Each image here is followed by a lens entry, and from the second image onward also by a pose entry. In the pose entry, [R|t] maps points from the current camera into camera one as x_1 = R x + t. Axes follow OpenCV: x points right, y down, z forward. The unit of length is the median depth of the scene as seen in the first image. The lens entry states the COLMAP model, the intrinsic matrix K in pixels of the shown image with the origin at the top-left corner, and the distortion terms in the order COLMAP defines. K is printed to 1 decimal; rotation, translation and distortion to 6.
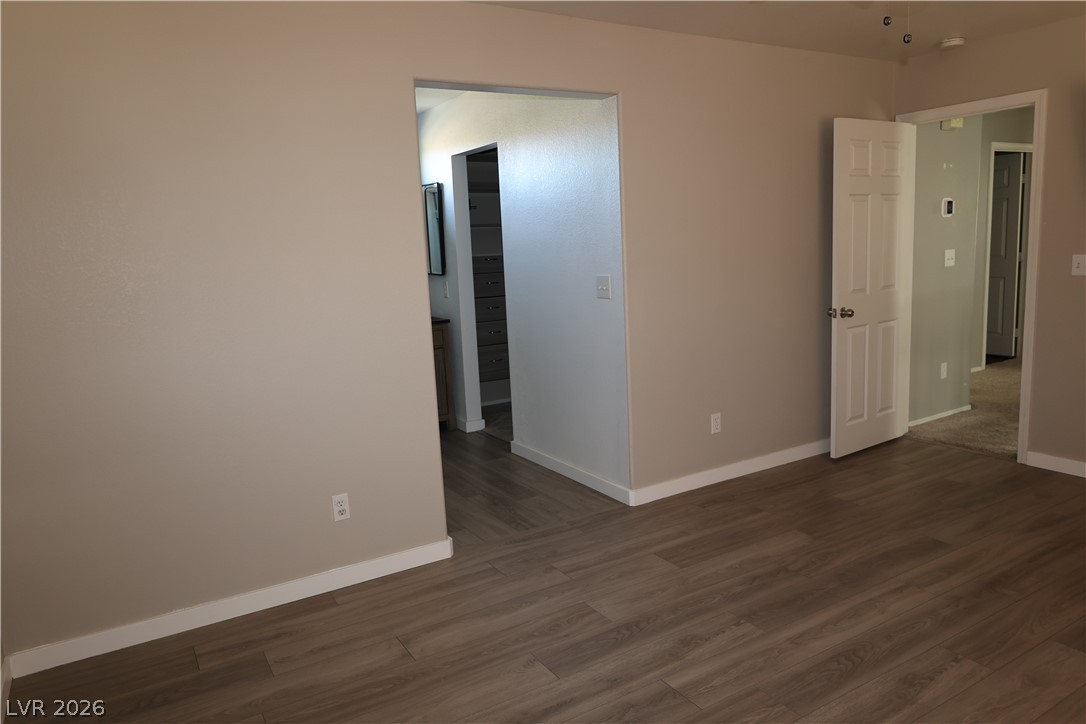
lens RADIAL K [[740.4, 0, 552.7], [0, 740.4, 360.9], [0, 0, 1]] dist [-0.010124, 0.001281]
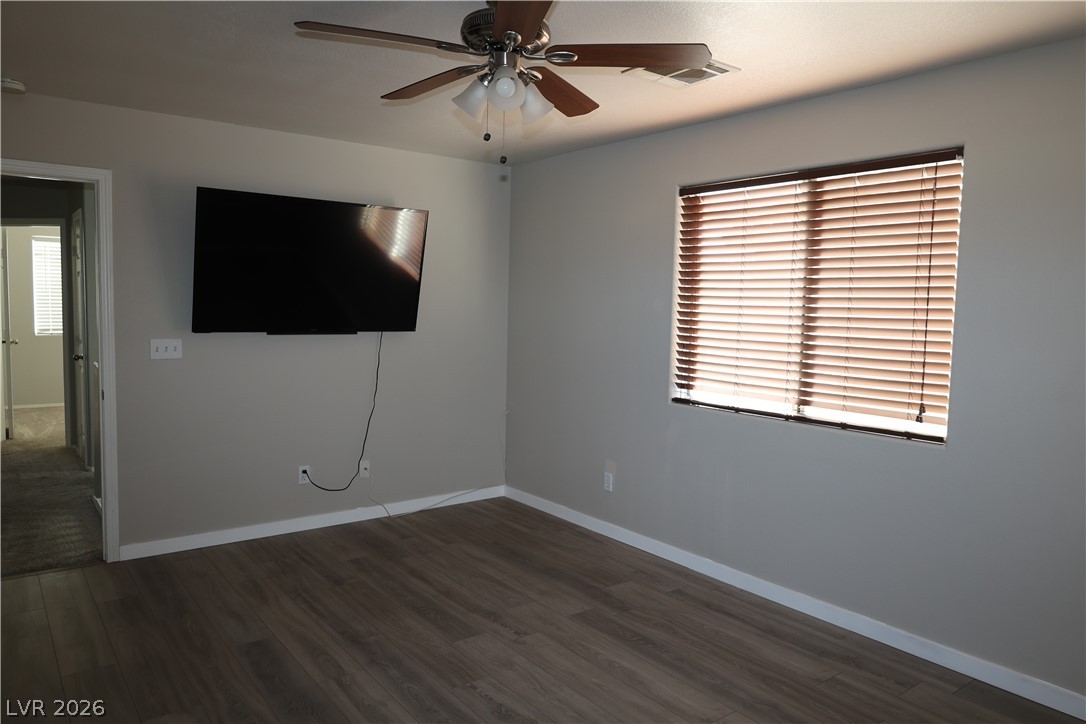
lens RADIAL K [[740.4, 0, 552.5], [0, 740.4, 358.3], [0, 0, 1]] dist [-0.010124, 0.001281]
pose [[-0.109507, -0.028099, 0.993589, -0.394643], [0.141080, 0.989041, 0.043519, -0.090075], [-0.983923, 0.144941, -0.104343, 0.603579]]
